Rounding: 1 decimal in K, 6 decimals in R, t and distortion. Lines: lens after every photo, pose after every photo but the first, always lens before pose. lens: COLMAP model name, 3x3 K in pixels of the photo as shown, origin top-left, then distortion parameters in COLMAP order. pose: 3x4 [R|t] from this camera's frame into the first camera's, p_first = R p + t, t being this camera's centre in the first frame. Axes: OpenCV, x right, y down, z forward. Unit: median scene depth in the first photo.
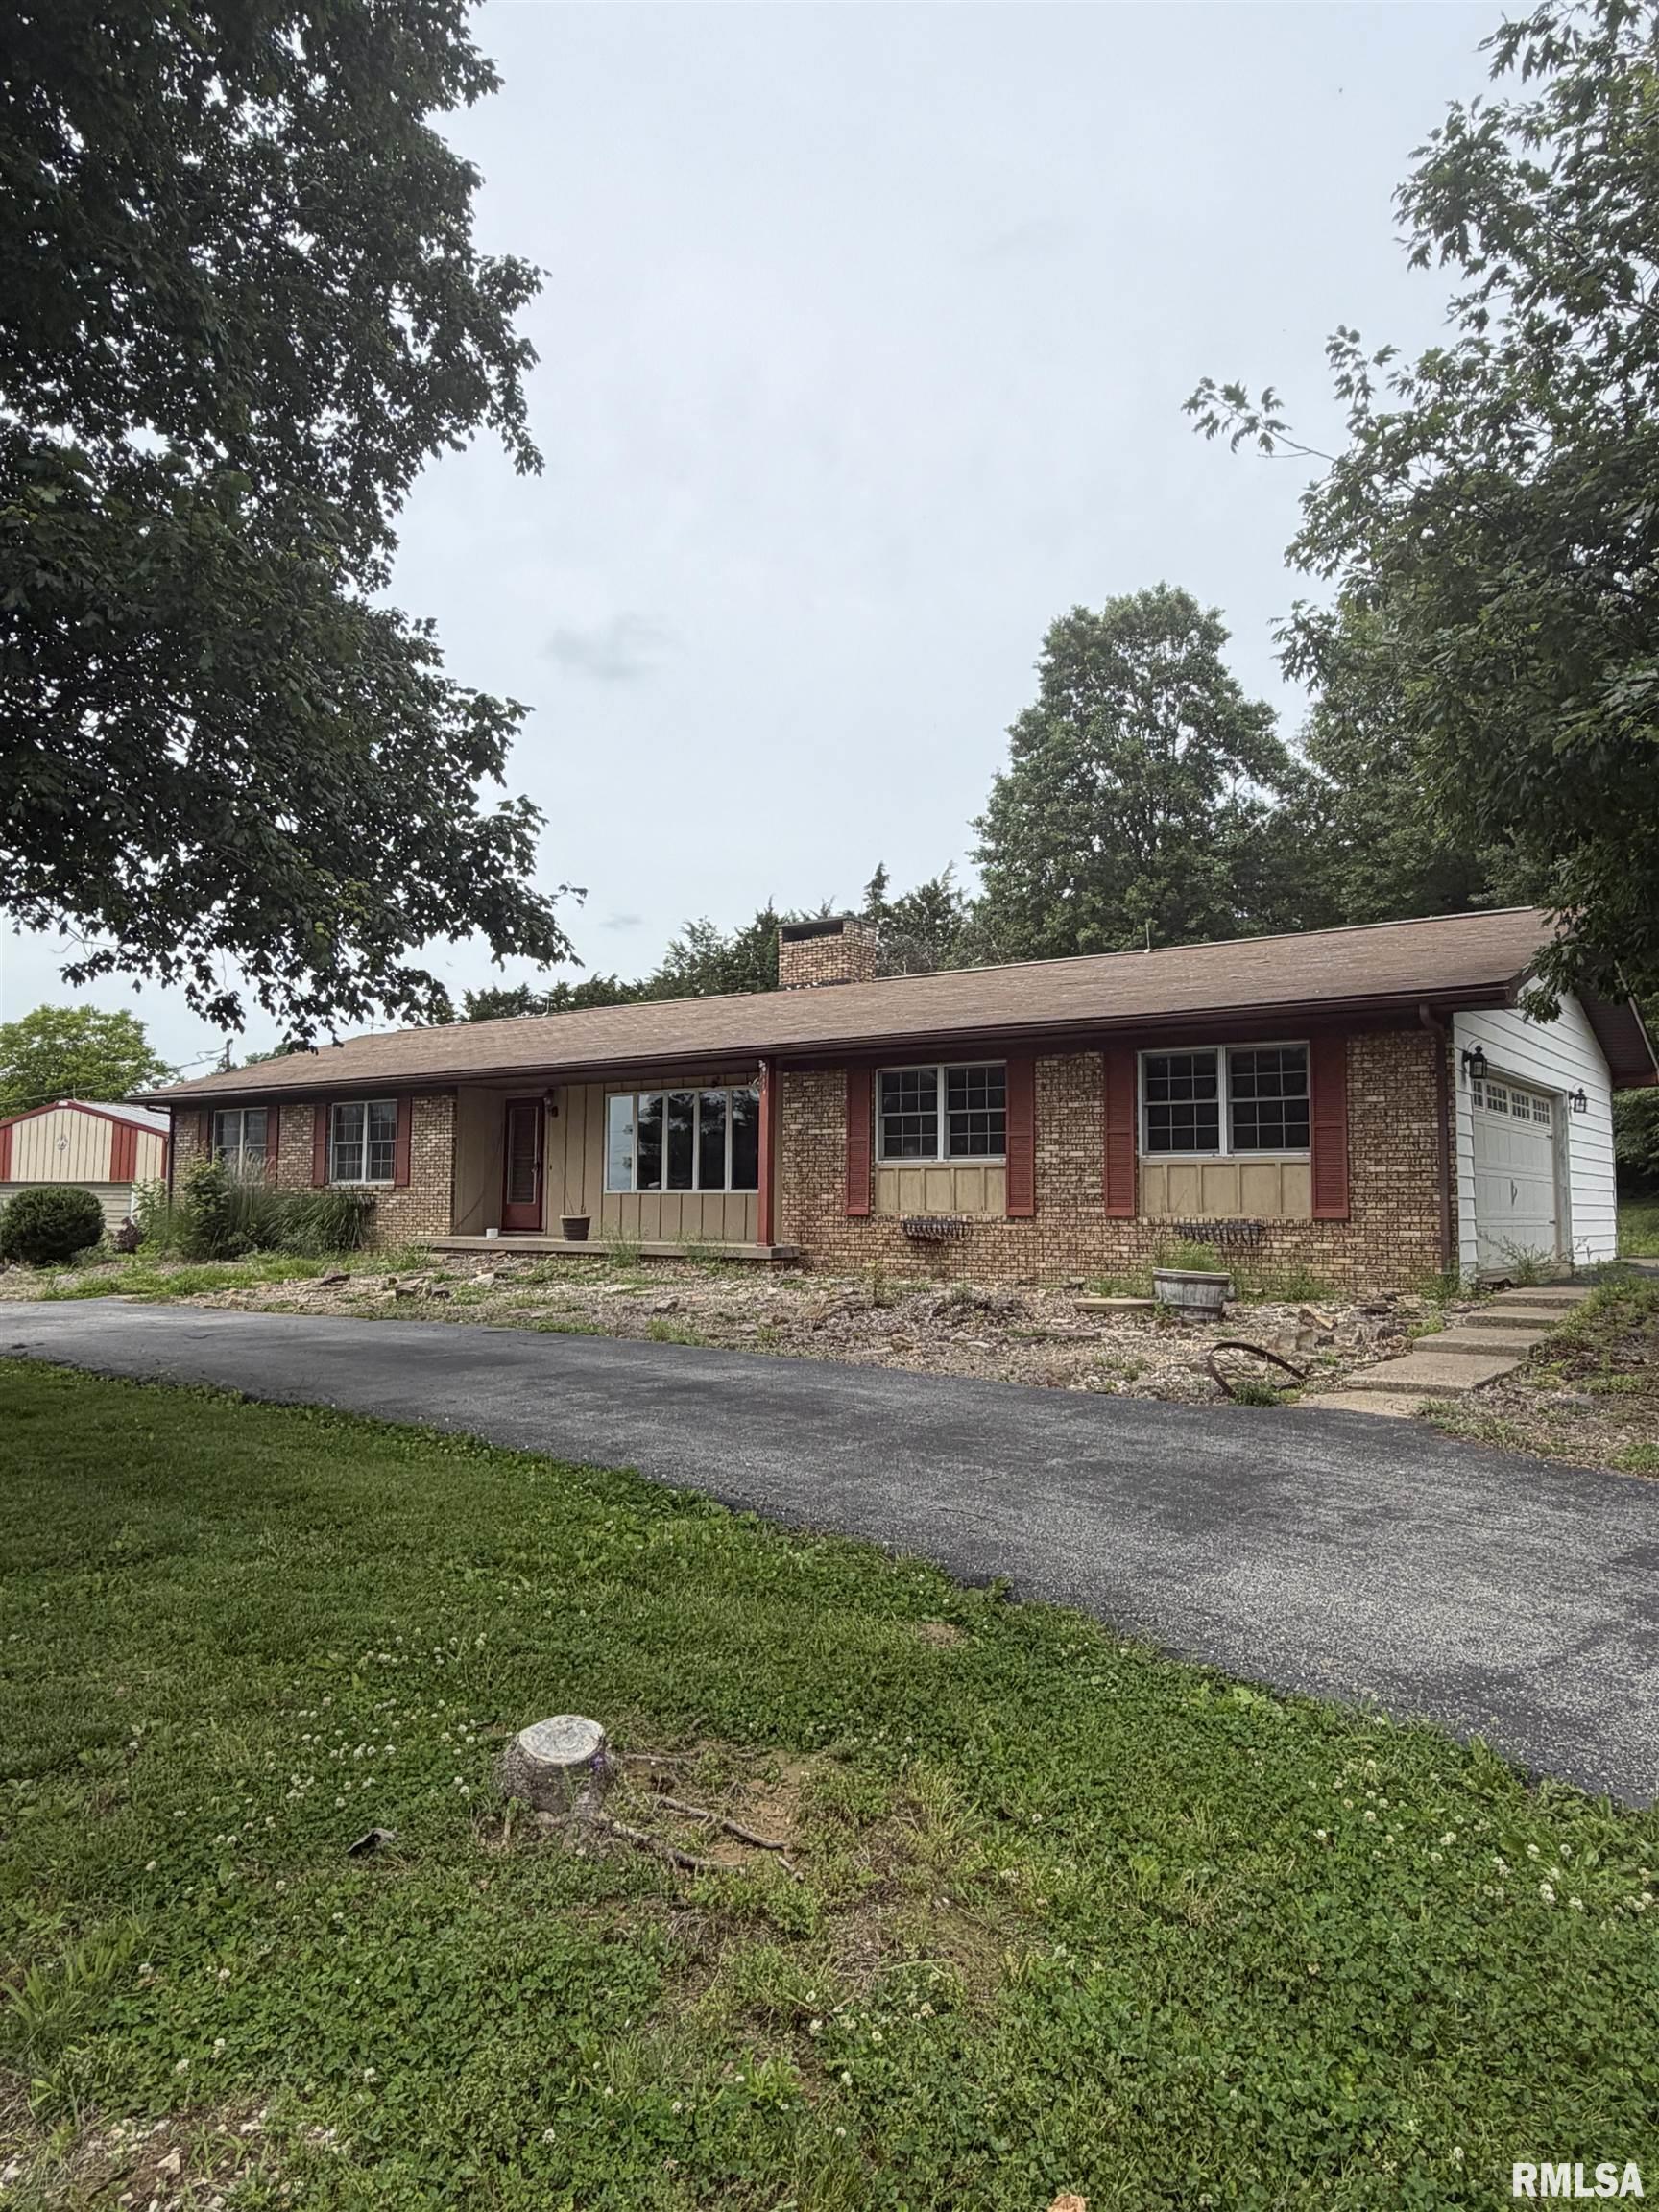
lens RADIAL K [[1446.4, 0, 829.9], [0, 1446.4, 1088.5], [0, 0, 1]] dist [-0.002550, 0.003156]
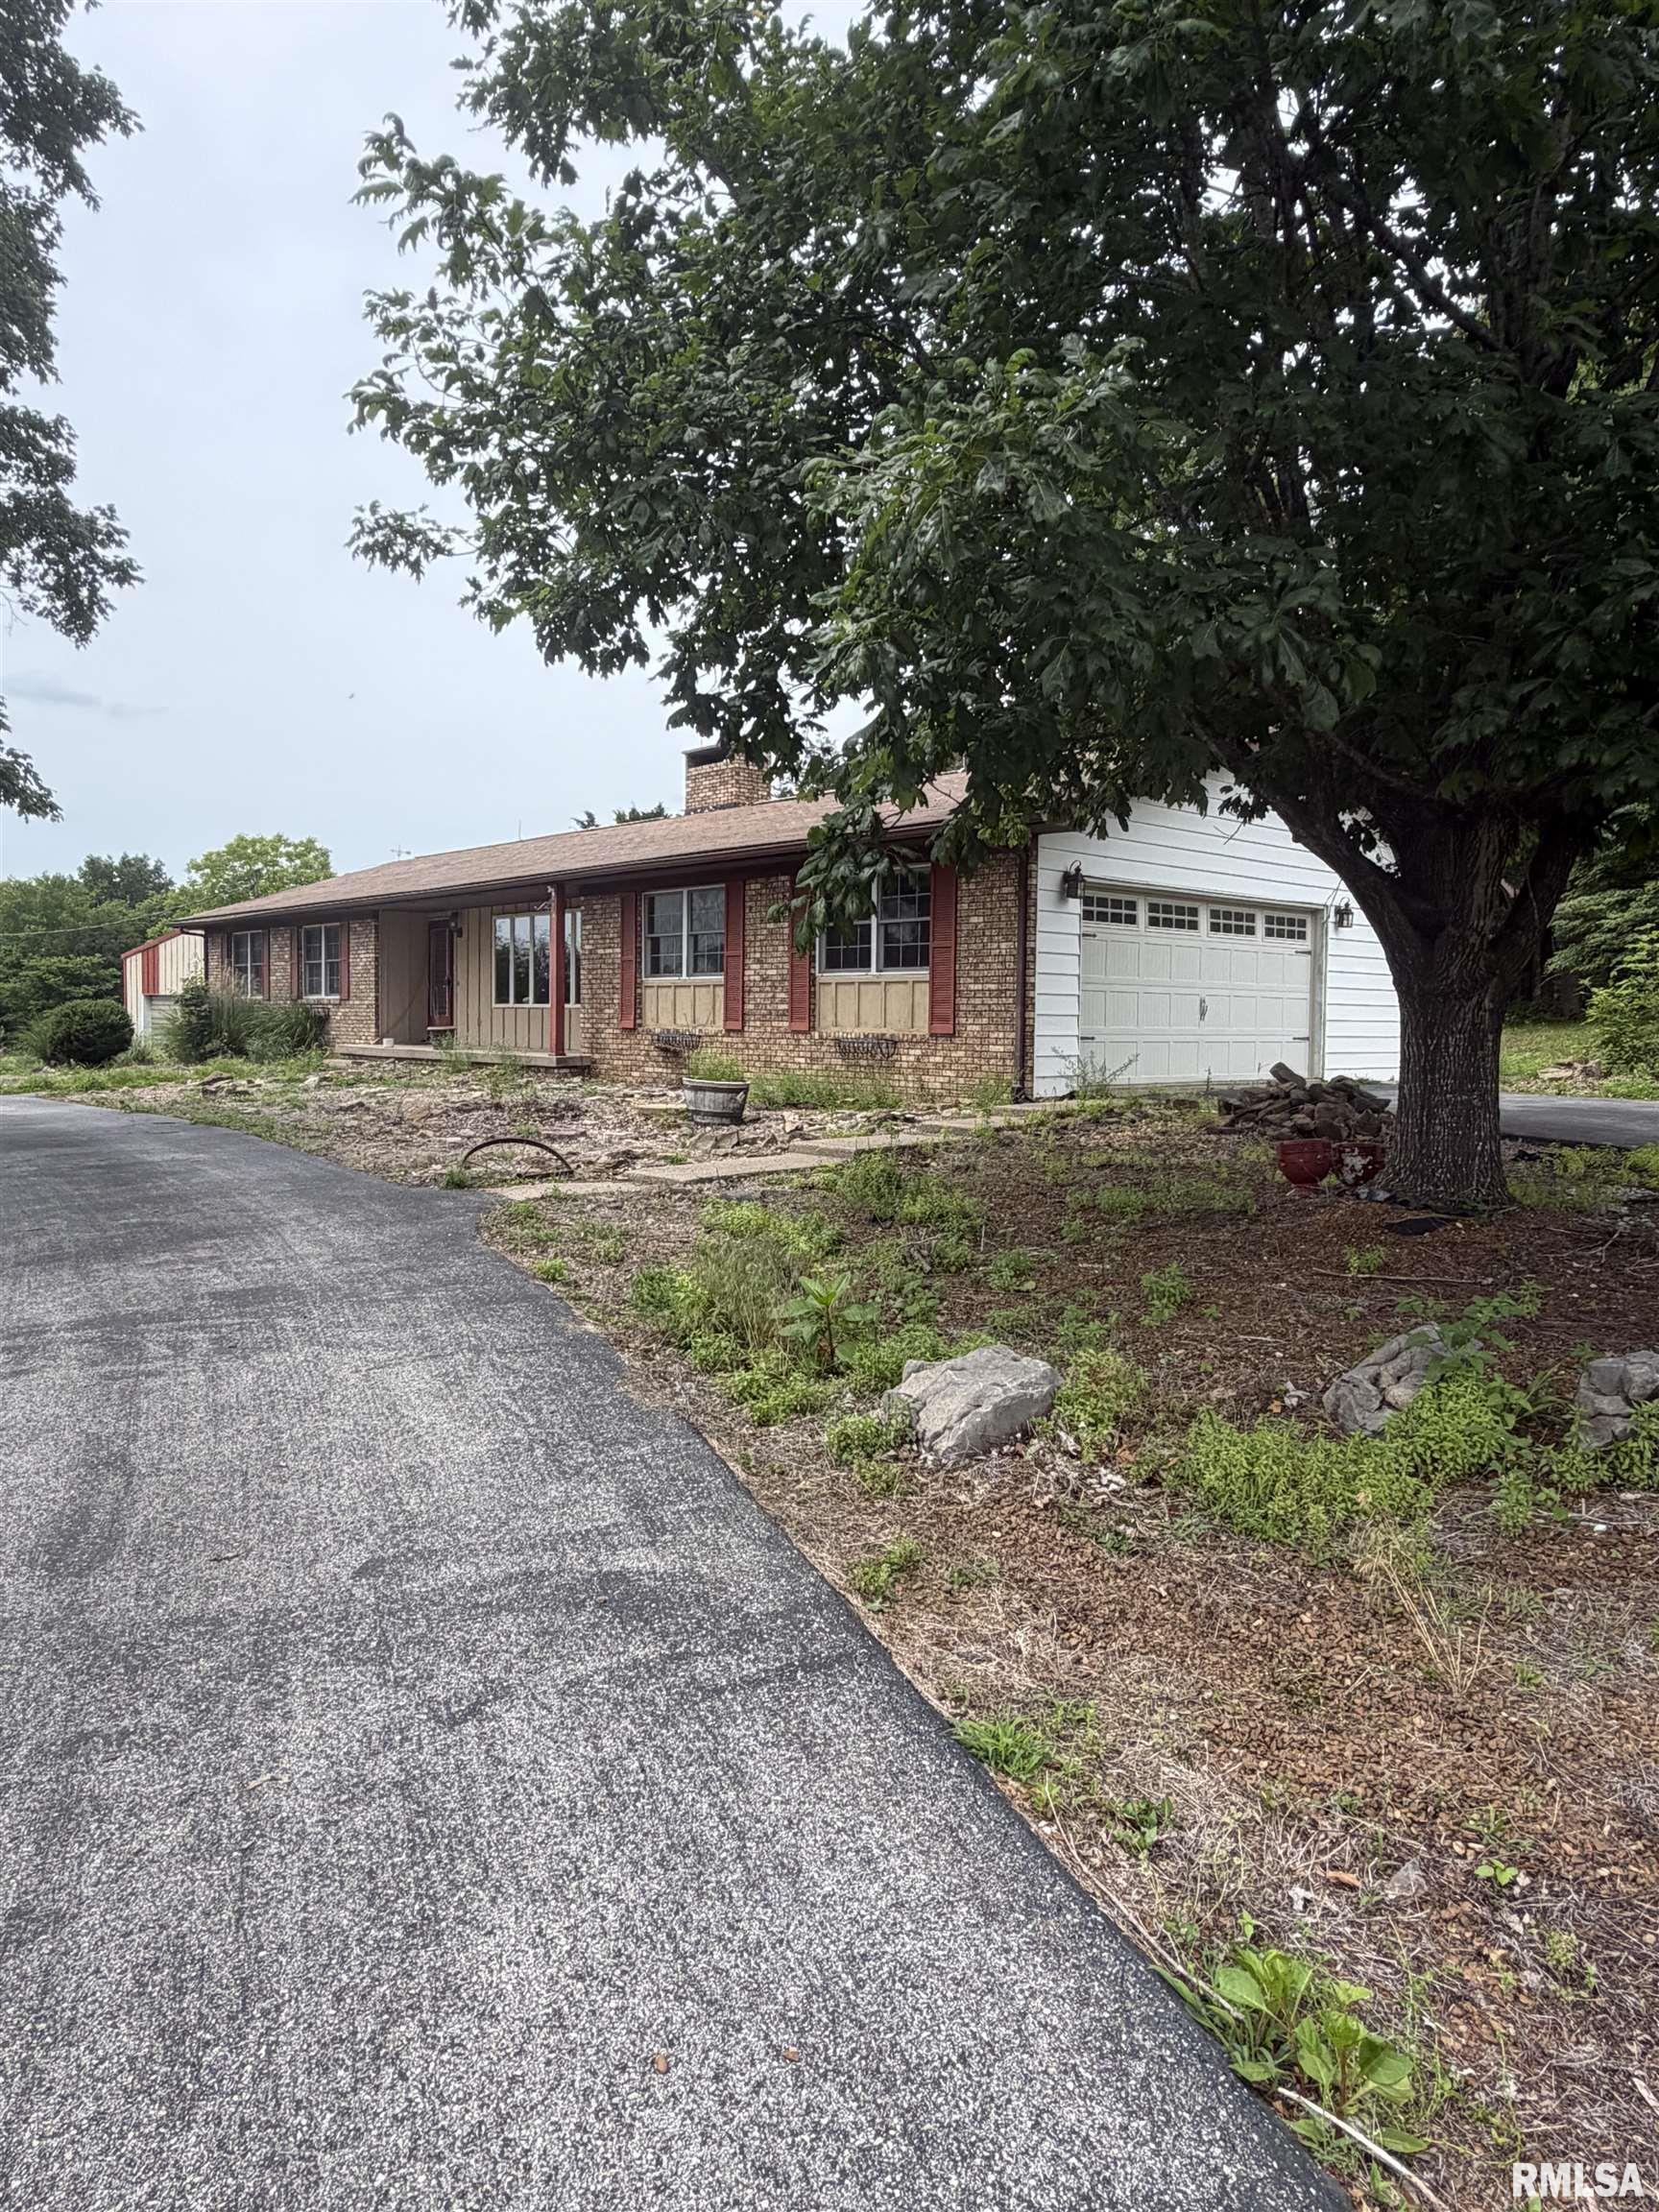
lens RADIAL K [[1446.4, 0, 829.9], [0, 1446.4, 1088.5], [0, 0, 1]] dist [-0.002550, 0.003156]
pose [[0.980801, 0.013444, -0.194550, 0.376918], [0.011770, 0.991722, 0.127865, -0.005083], [0.194658, -0.127700, 0.972523, -0.039315]]
